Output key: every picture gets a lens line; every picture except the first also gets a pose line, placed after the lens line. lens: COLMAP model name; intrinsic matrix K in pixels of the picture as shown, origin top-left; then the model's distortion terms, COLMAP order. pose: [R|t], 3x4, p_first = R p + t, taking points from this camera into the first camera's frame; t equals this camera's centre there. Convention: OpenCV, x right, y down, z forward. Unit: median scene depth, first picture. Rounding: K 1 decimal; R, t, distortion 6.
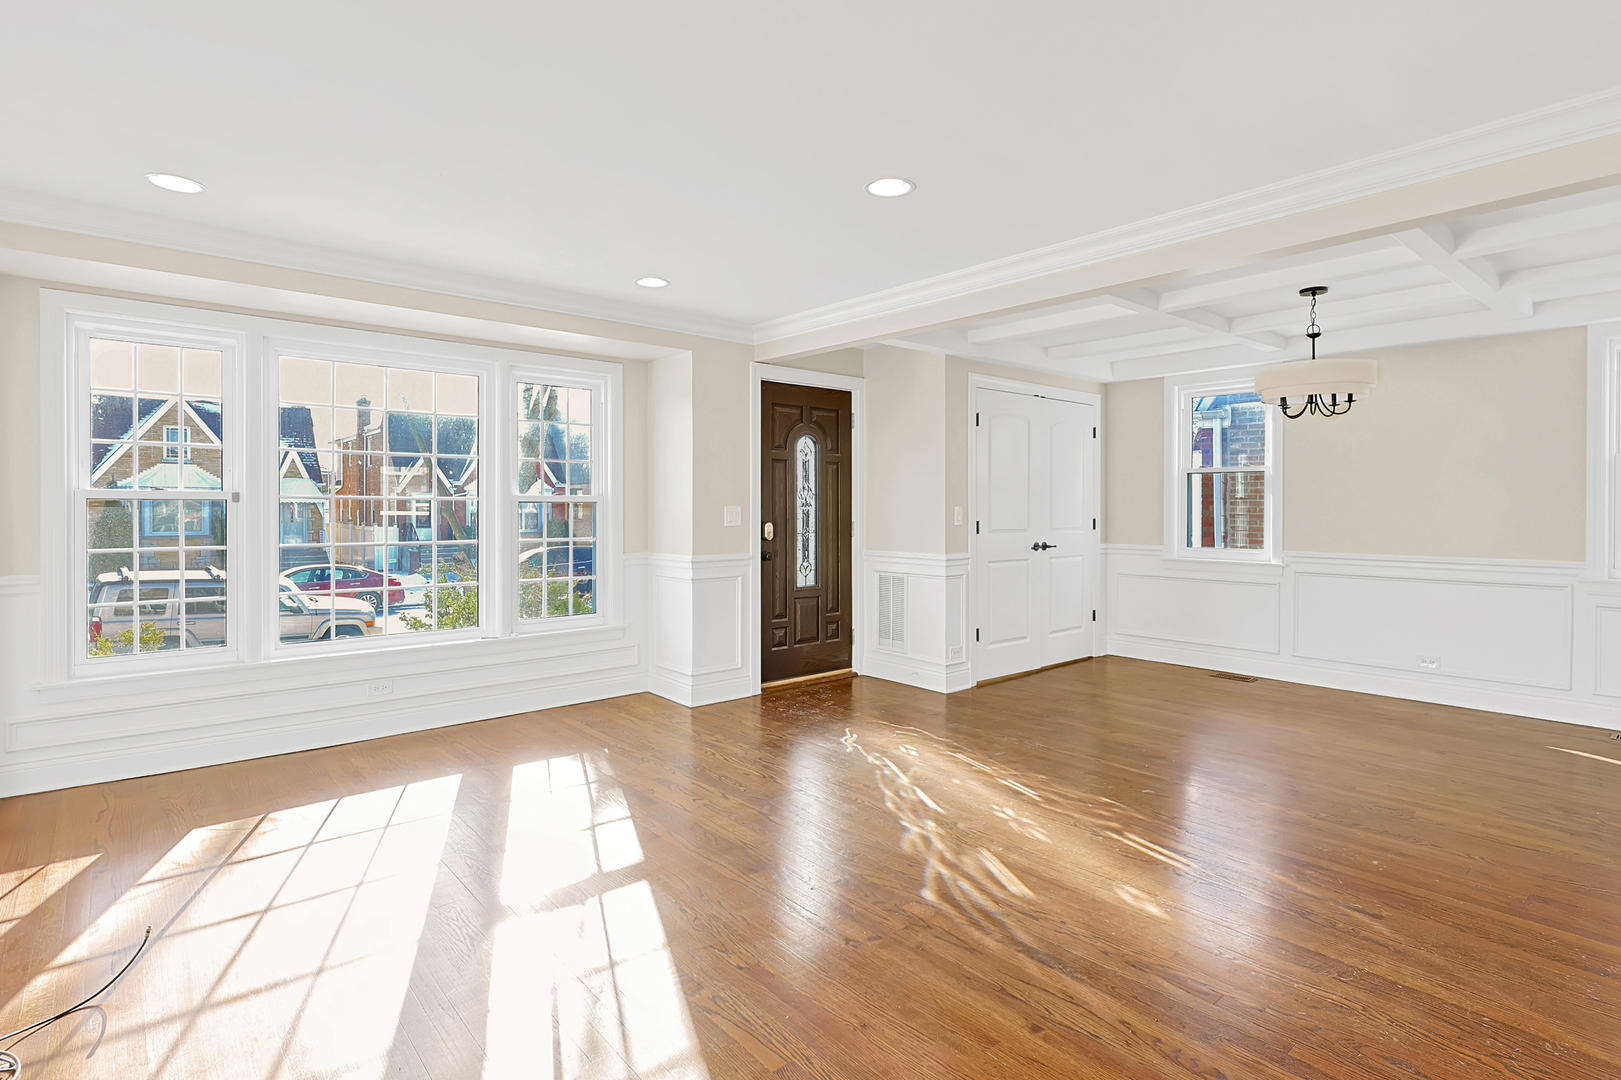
lens RADIAL K [[810.0, 0, 815.8], [0, 810.0, 506.4], [0, 0, 1]] dist [0.002935, 0.000784]
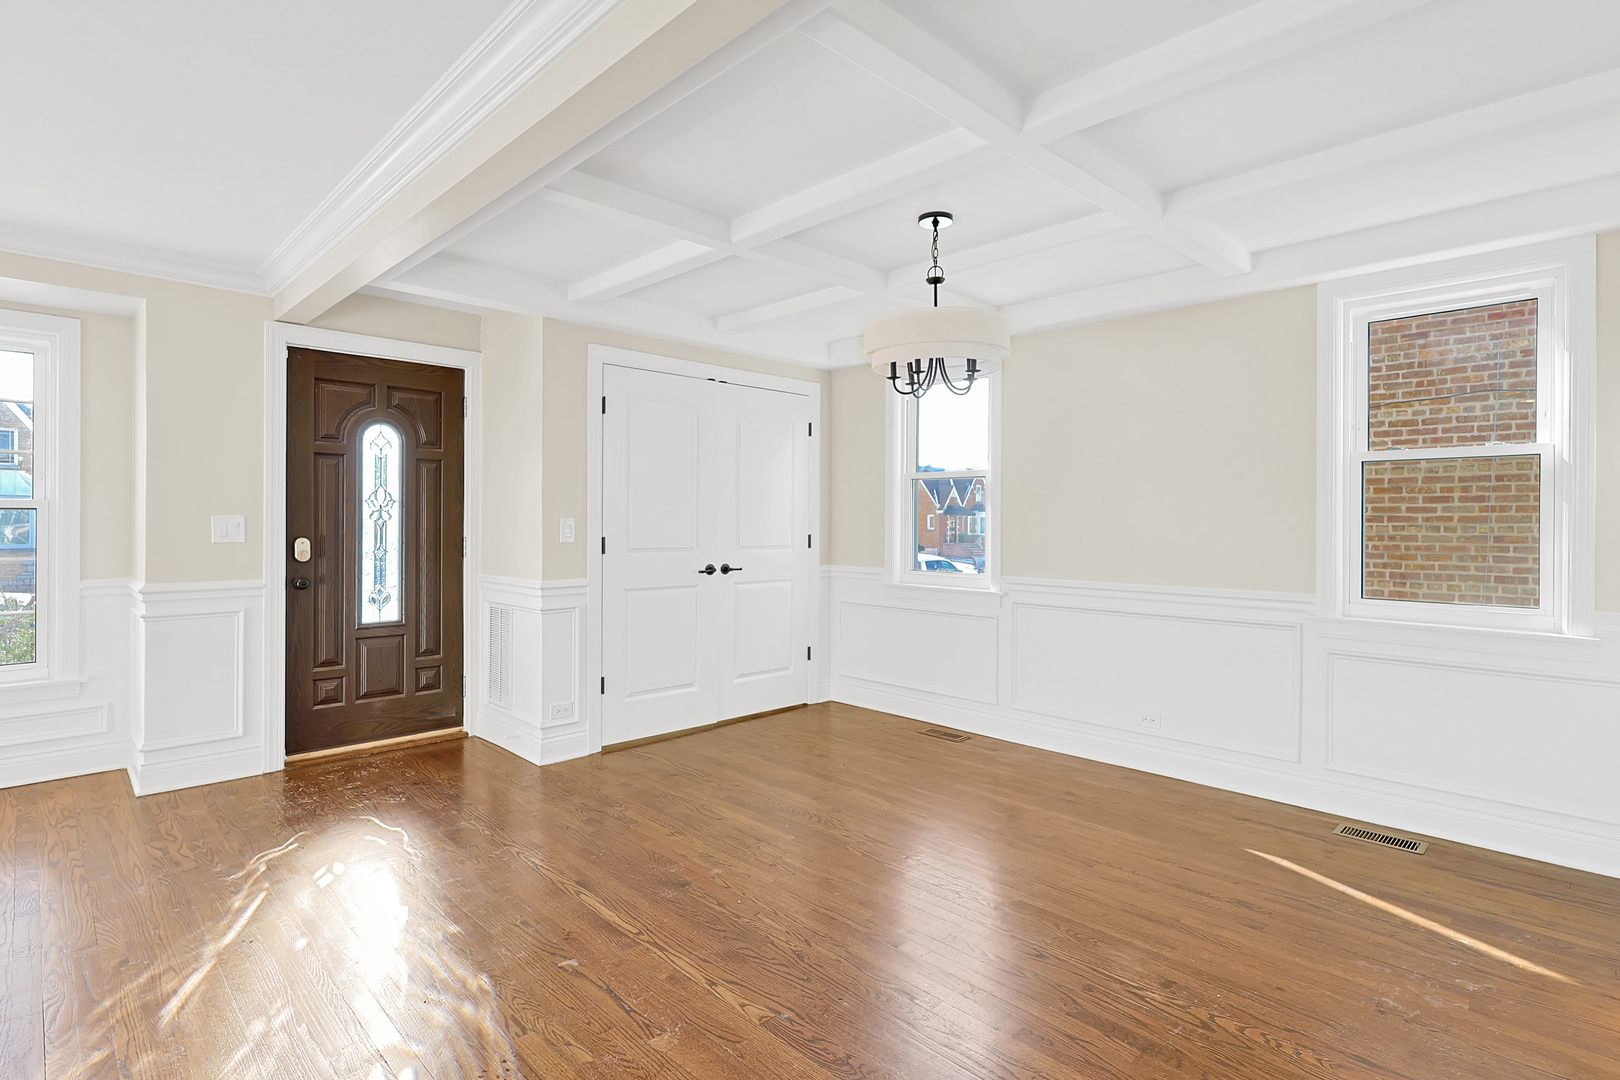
lens RADIAL K [[809.2, 0, 815.7], [0, 809.2, 519.3], [0, 0, 1]] dist [0.001772, 0.000132]
pose [[0.998217, 0.005039, 0.059473, 0.363098], [-0.004911, 0.999985, -0.002310, 0.001738], [-0.059484, 0.002014, 0.998227, 0.226111]]
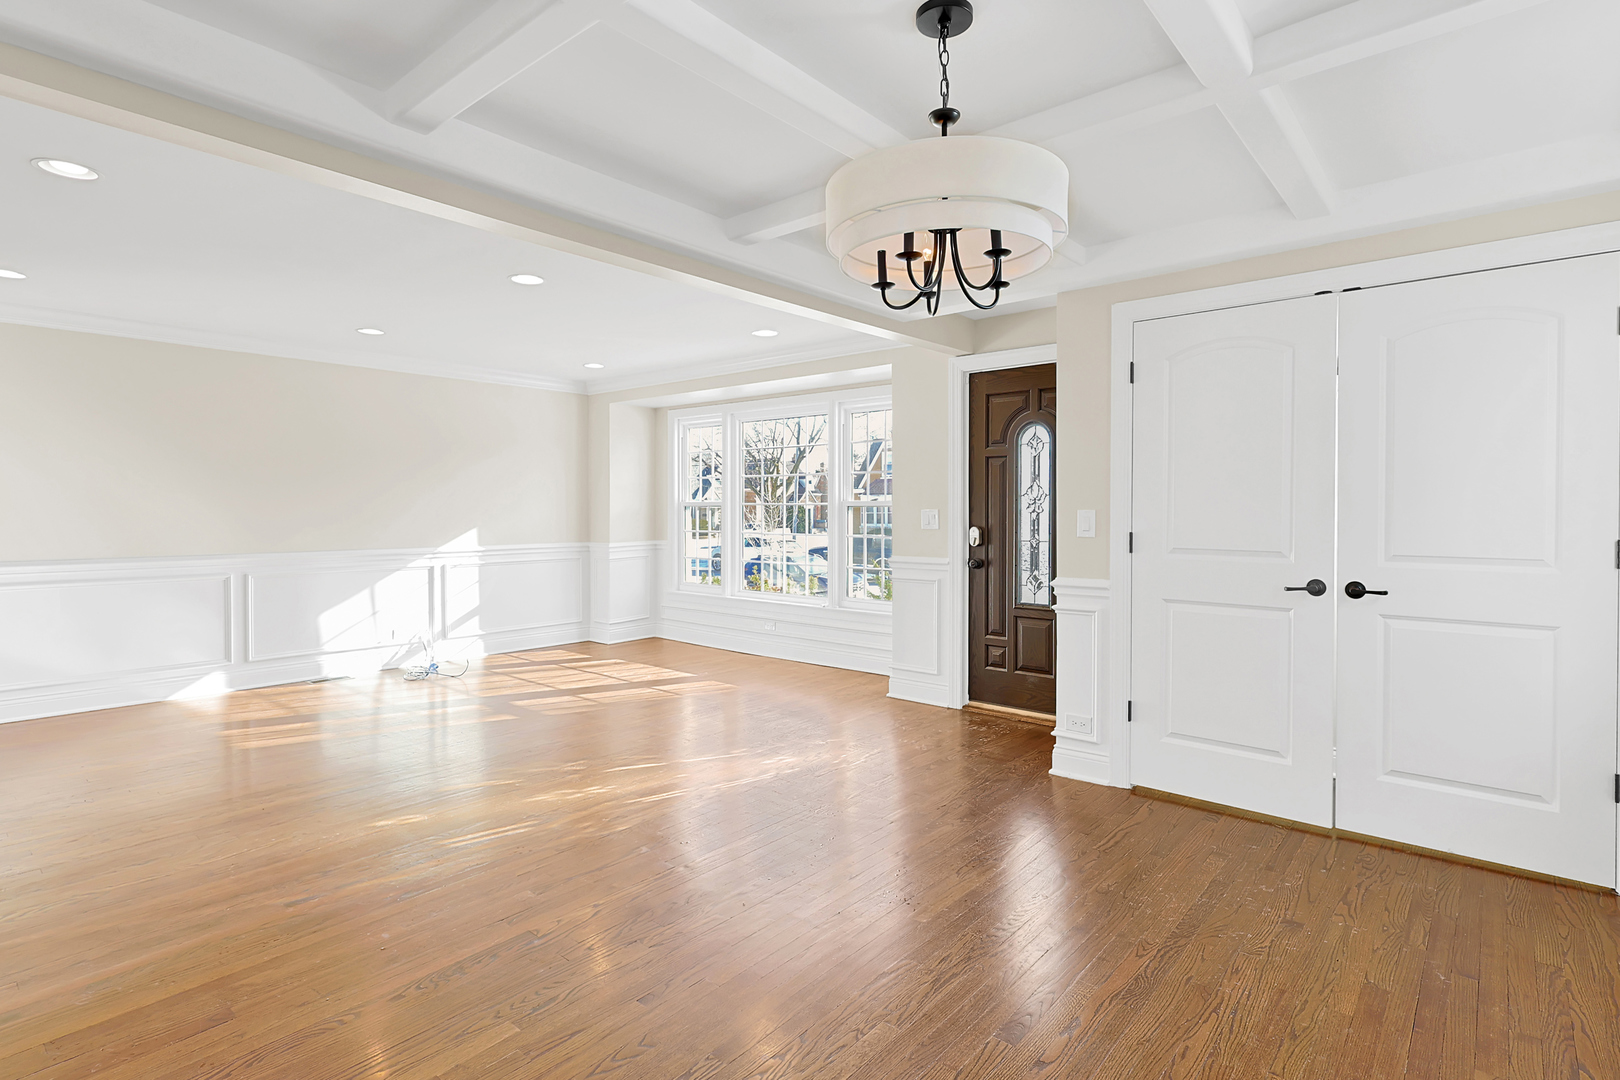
lens RADIAL K [[809.2, 0, 815.7], [0, 809.2, 519.3], [0, 0, 1]] dist [0.001772, 0.000132]
pose [[0.152161, 0.010920, -0.988295, 0.808974], [-0.001020, 0.999940, 0.010891, 0.000975], [0.988355, -0.000650, 0.152163, 0.673253]]
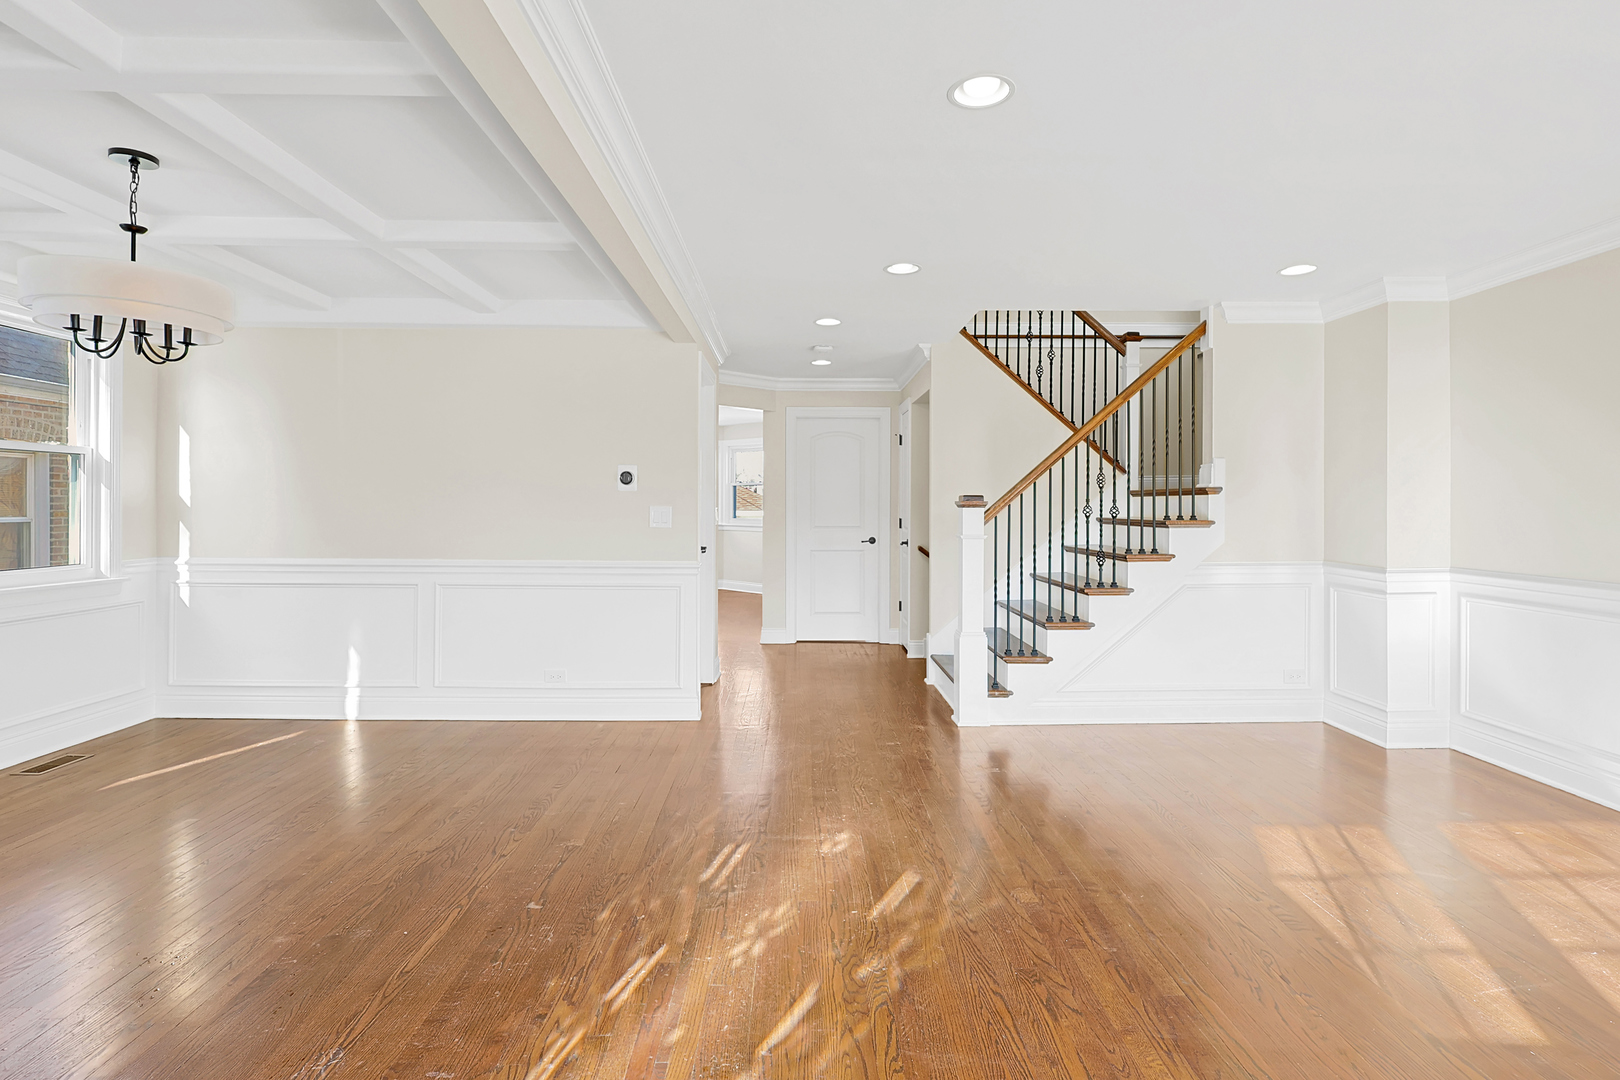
lens RADIAL K [[809.2, 0, 815.7], [0, 809.2, 519.3], [0, 0, 1]] dist [0.001772, 0.000132]
pose [[-0.769828, -0.013096, 0.638117, -0.148141], [-0.005895, 0.999893, 0.013410, 0.000693], [-0.638224, 0.006562, -0.769823, 0.892679]]
